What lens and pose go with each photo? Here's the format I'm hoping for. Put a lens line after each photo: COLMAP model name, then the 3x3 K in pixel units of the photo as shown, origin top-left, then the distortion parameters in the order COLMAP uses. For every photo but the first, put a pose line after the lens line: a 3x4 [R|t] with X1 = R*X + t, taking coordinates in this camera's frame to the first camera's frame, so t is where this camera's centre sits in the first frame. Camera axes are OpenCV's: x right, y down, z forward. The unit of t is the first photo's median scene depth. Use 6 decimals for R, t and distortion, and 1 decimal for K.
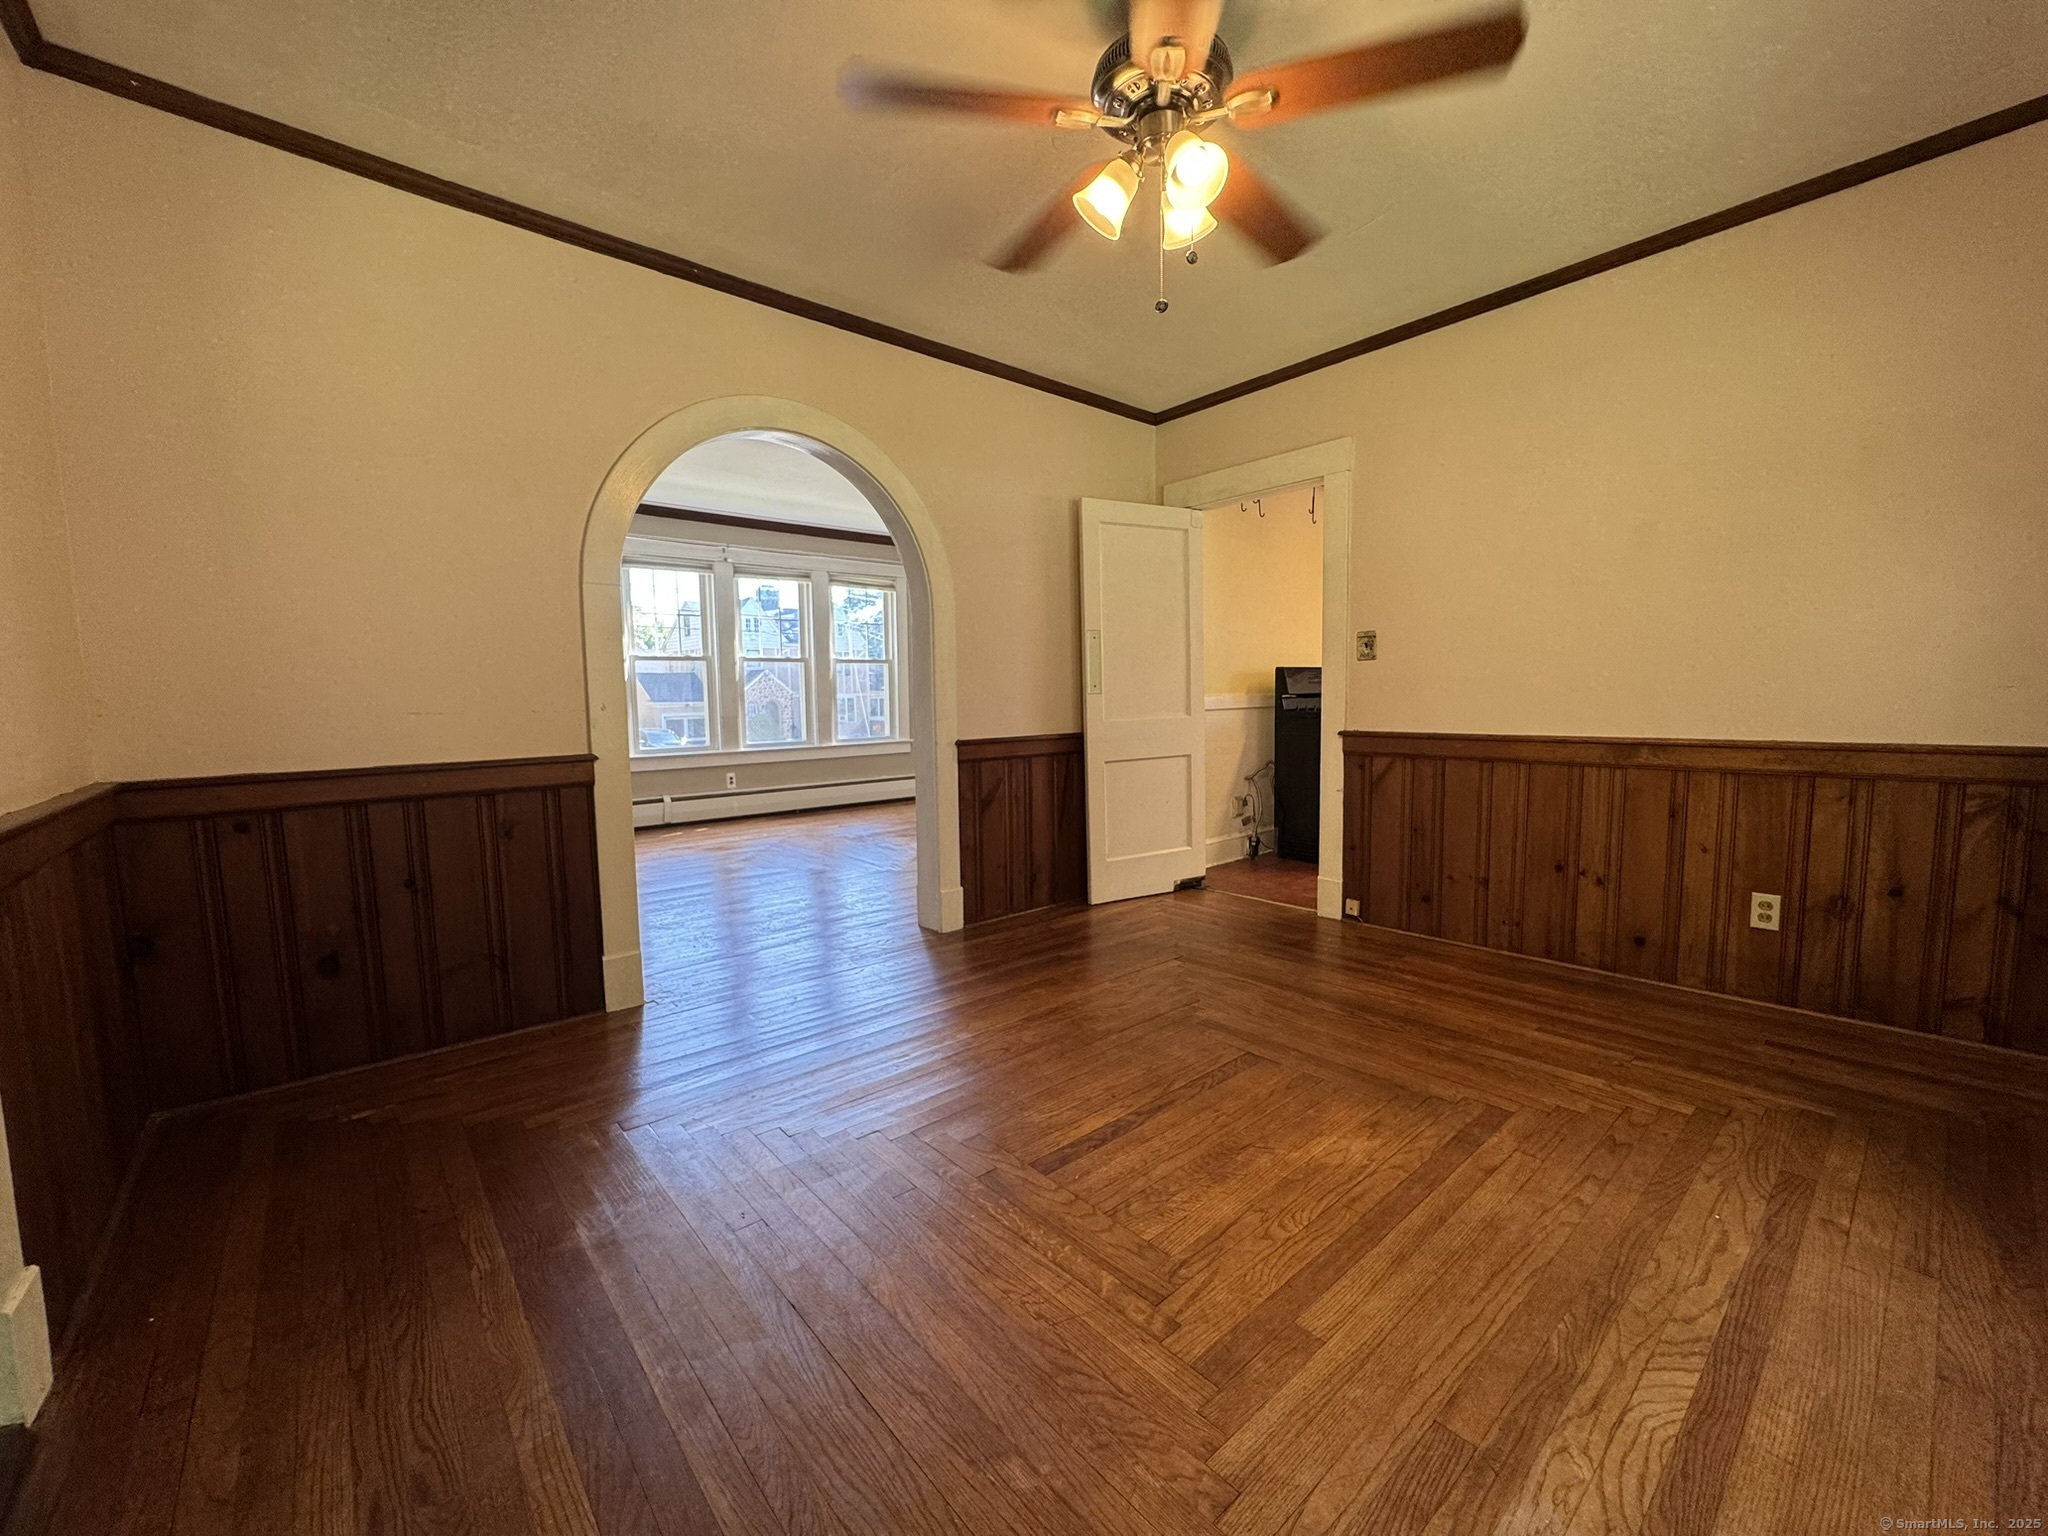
lens RADIAL K [[815.2, 0, 1016.7], [0, 815.2, 760.7], [0, 0, 1]] dist [-0.008979, -0.000115]
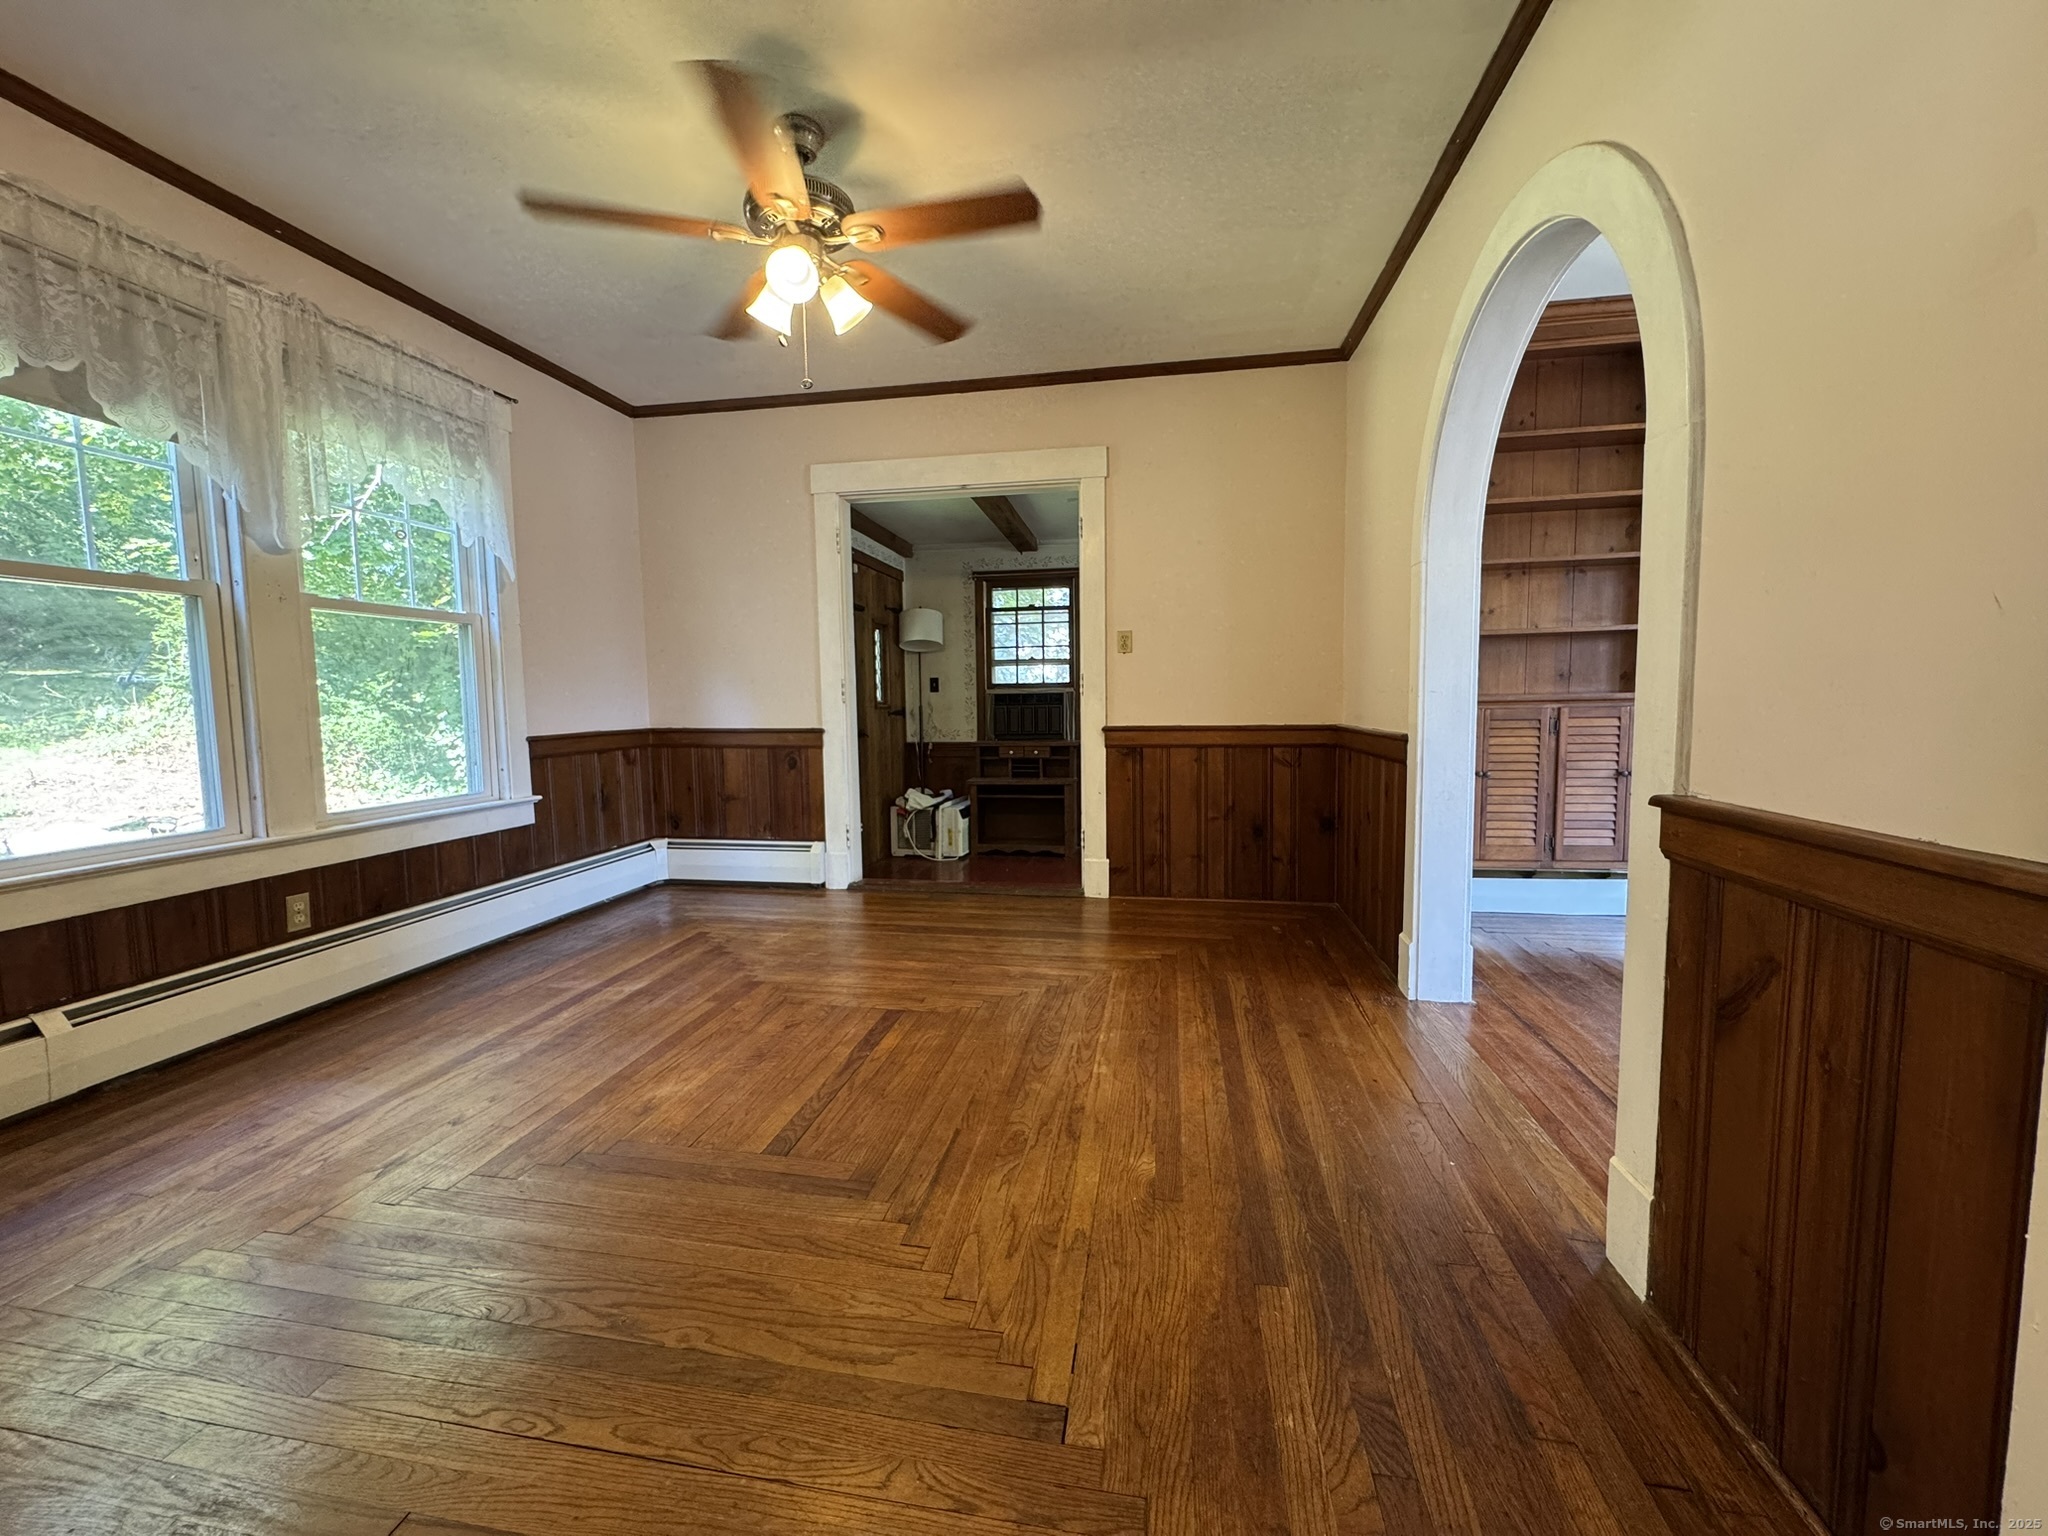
lens RADIAL K [[815.2, 0, 1029.5], [0, 815.2, 770.0], [0, 0, 1]] dist [-0.008979, -0.000115]
pose [[-0.763633, 0.082949, -0.640301, 0.508233], [-0.027757, 0.986579, 0.160911, -0.116691], [0.645054, 0.140649, -0.751081, 1.491825]]
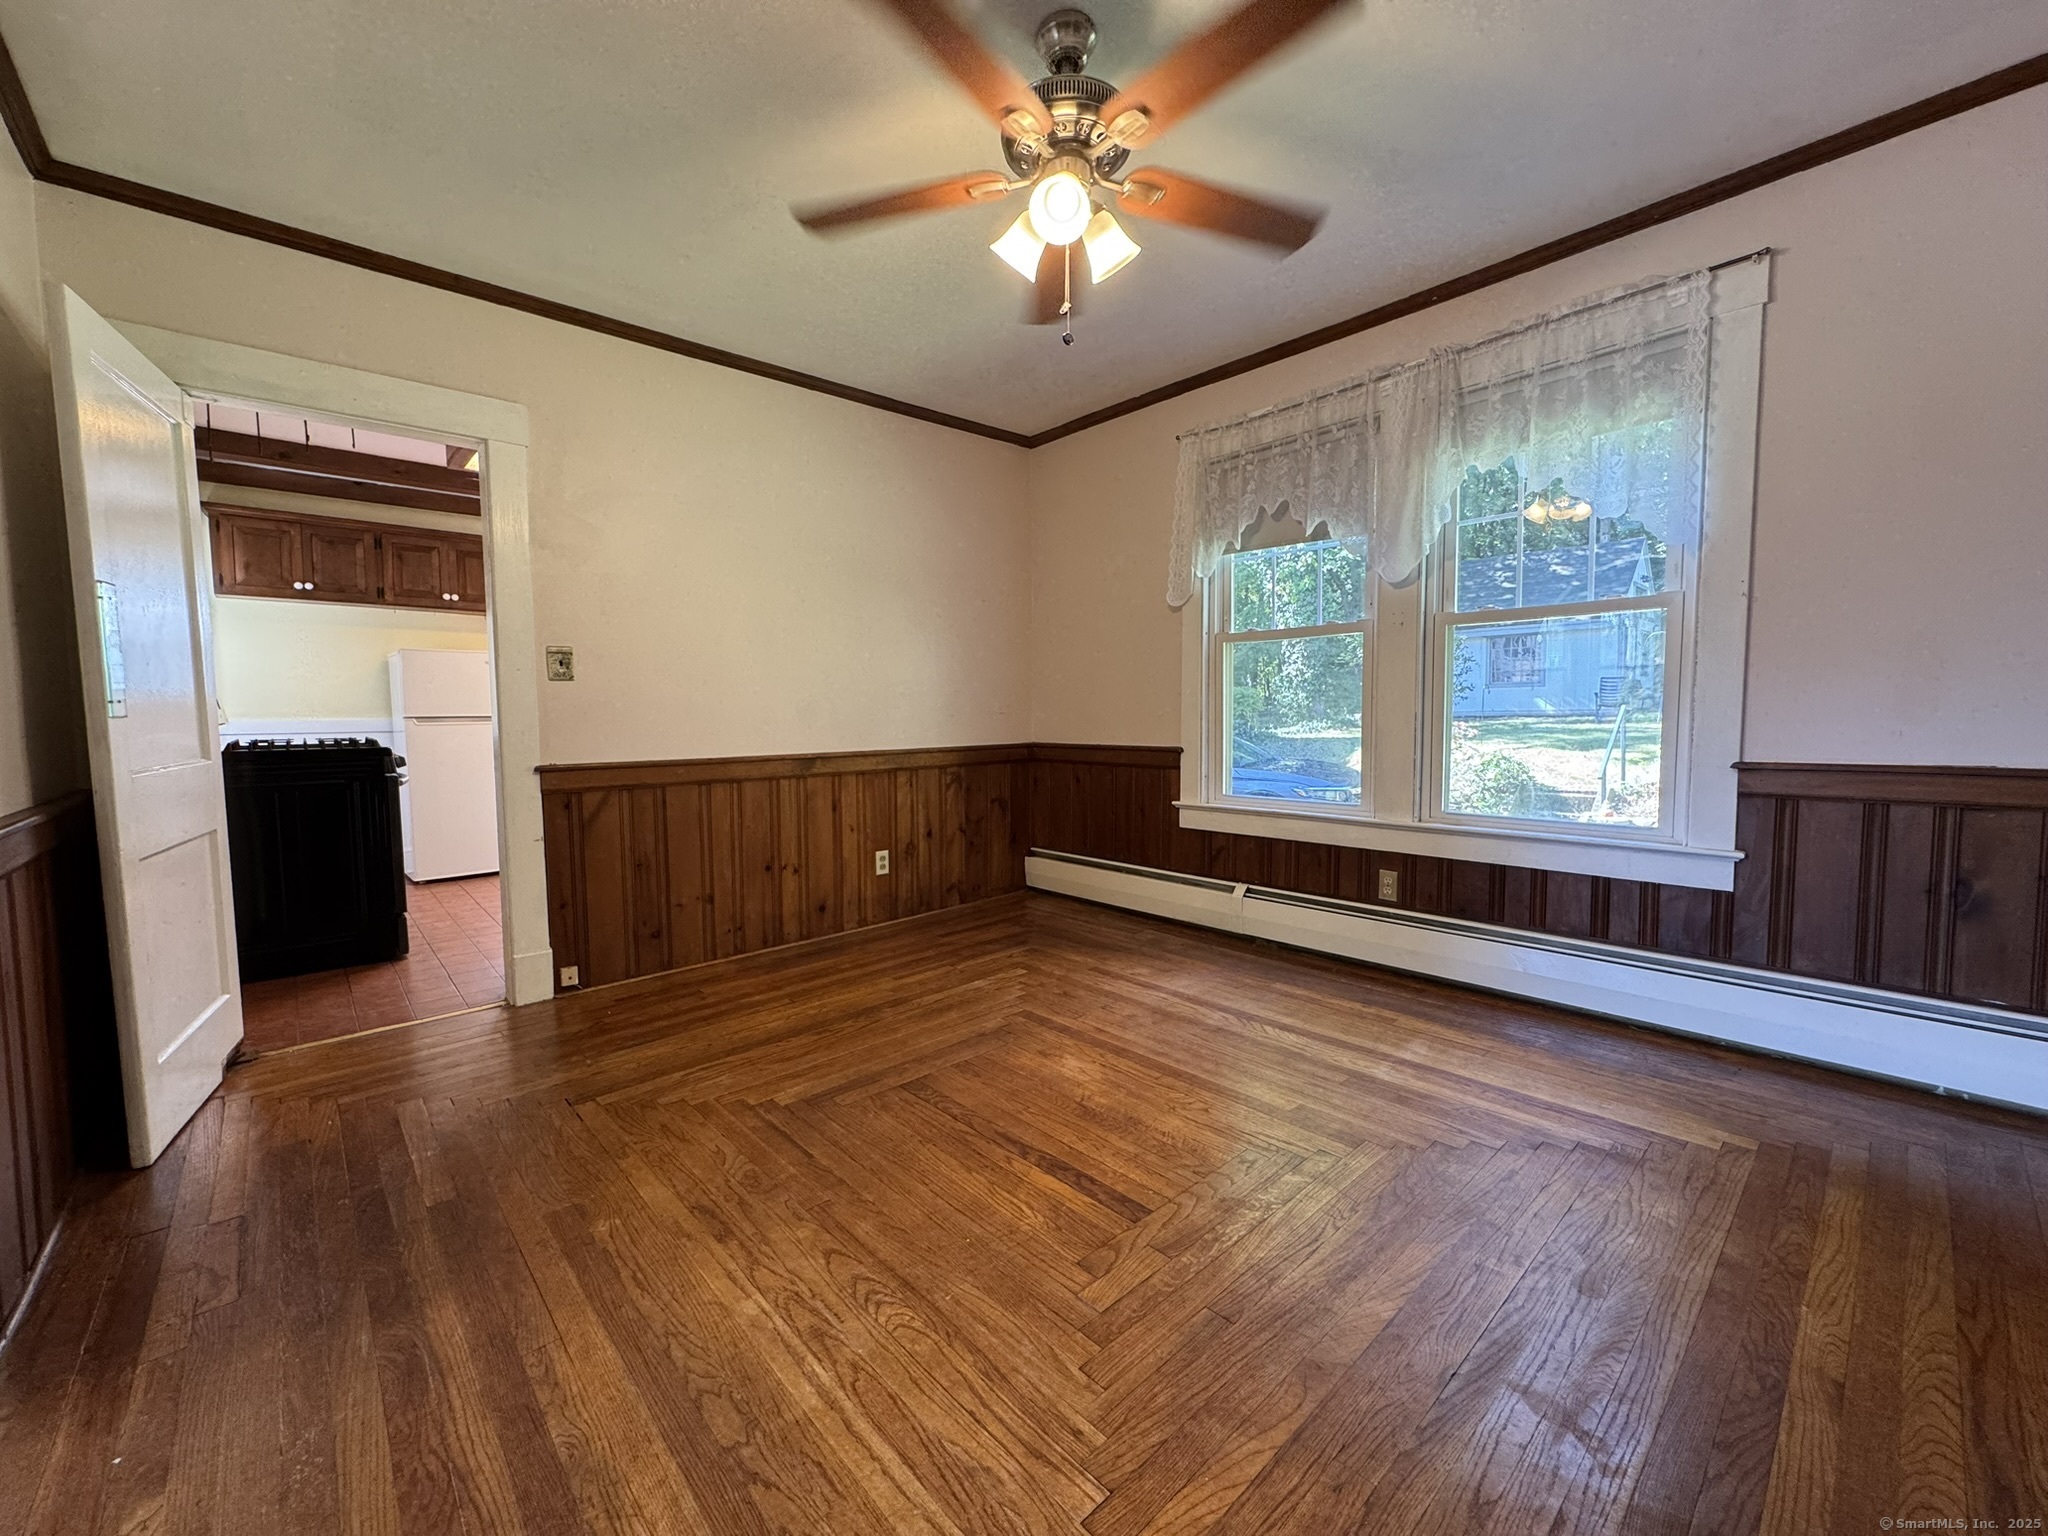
lens RADIAL K [[815.2, 0, 1023.8], [0, 815.2, 766.4], [0, 0, 1]] dist [-0.008979, -0.000115]
pose [[-0.035884, -0.048880, 0.998160, -0.588230], [0.091942, 0.994406, 0.052002, -0.046944], [-0.995118, 0.093639, -0.031189, 0.755825]]
